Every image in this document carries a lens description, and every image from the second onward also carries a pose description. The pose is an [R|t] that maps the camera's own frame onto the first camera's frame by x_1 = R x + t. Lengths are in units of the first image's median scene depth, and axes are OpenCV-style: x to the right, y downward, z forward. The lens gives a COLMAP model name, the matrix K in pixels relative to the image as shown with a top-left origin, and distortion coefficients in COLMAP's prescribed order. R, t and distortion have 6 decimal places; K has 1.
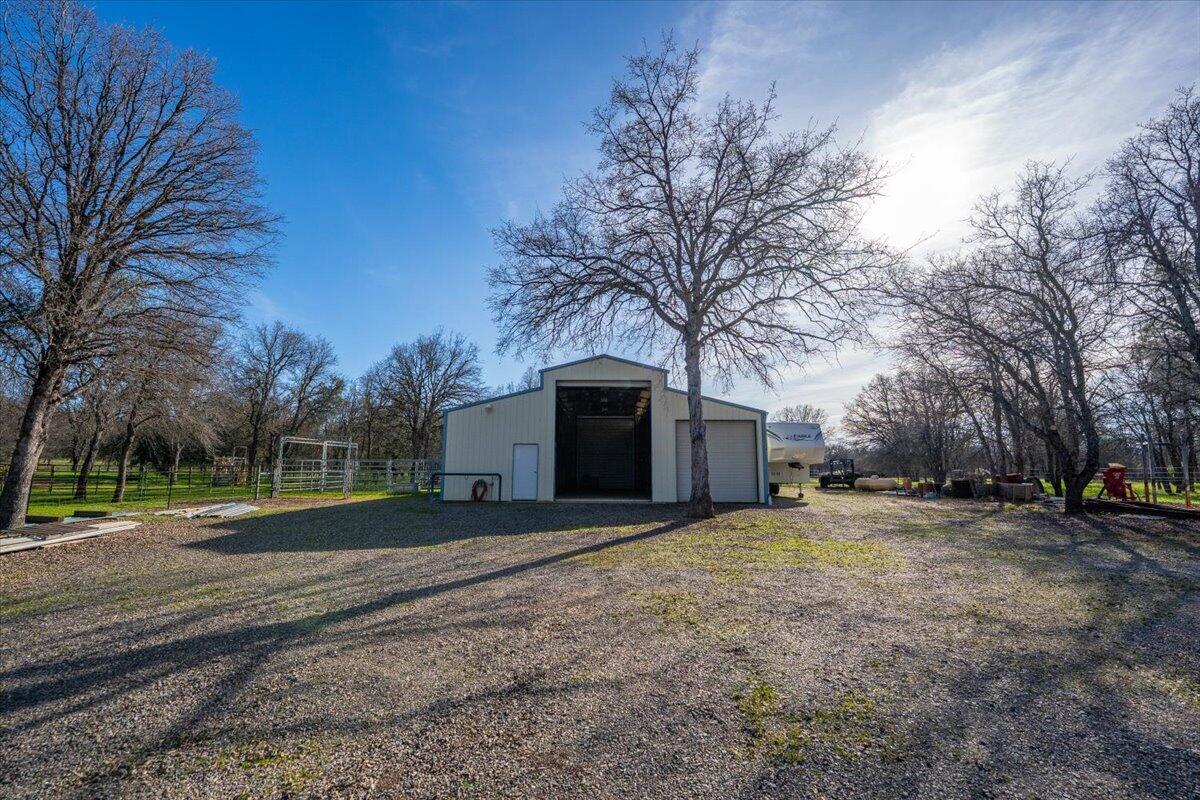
lens RADIAL K [[519.5, 0, 600.0], [0, 519.5, 400.0], [0, 0, 1]] dist [-0.055706, 0.000025]
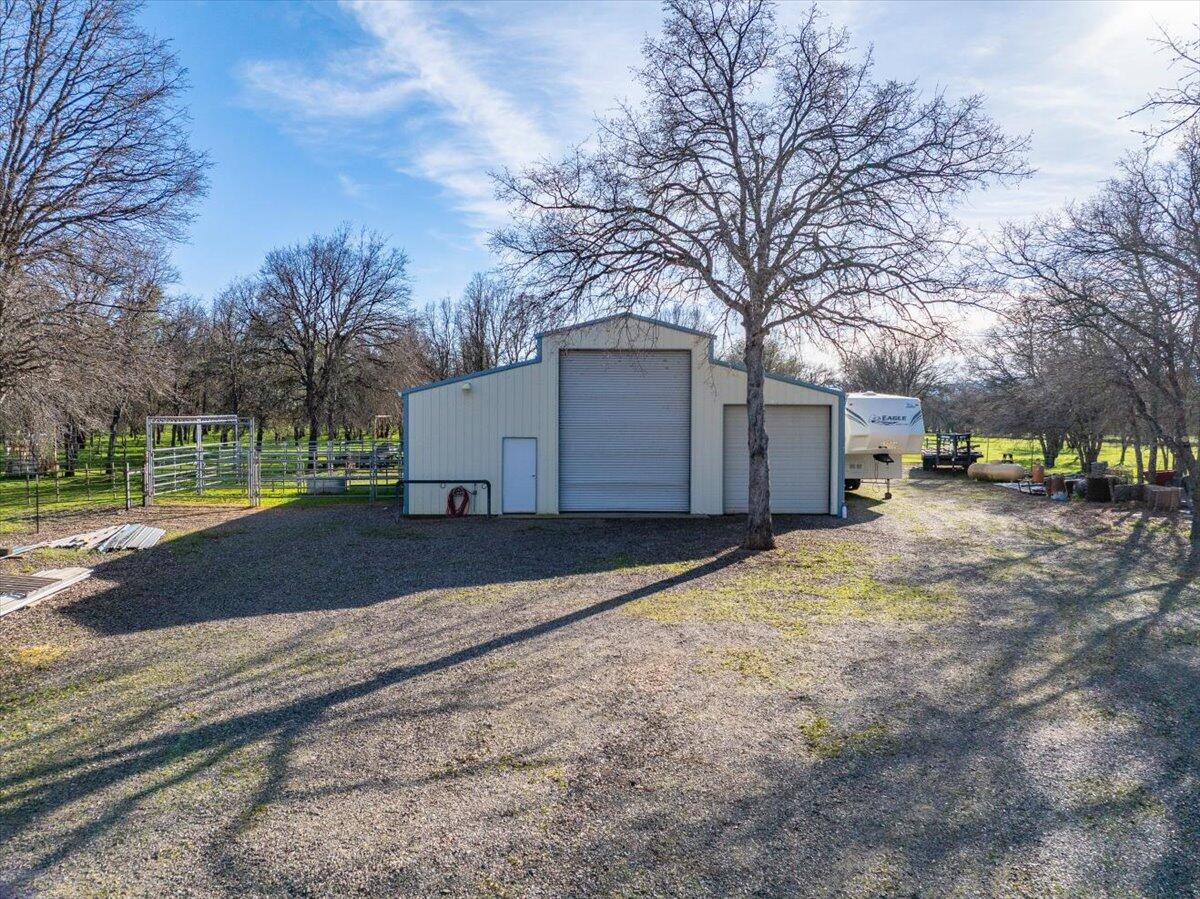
lens RADIAL K [[951.3, 0, 600.0], [0, 951.3, 449.5], [0, 0, 1]] dist [-0.111609, 0.000365]
pose [[0.998740, -0.002375, 0.050136, -0.100124], [-0.007274, 0.981489, 0.191379, -0.160958], [-0.049663, -0.191502, 0.980235, -0.330425]]
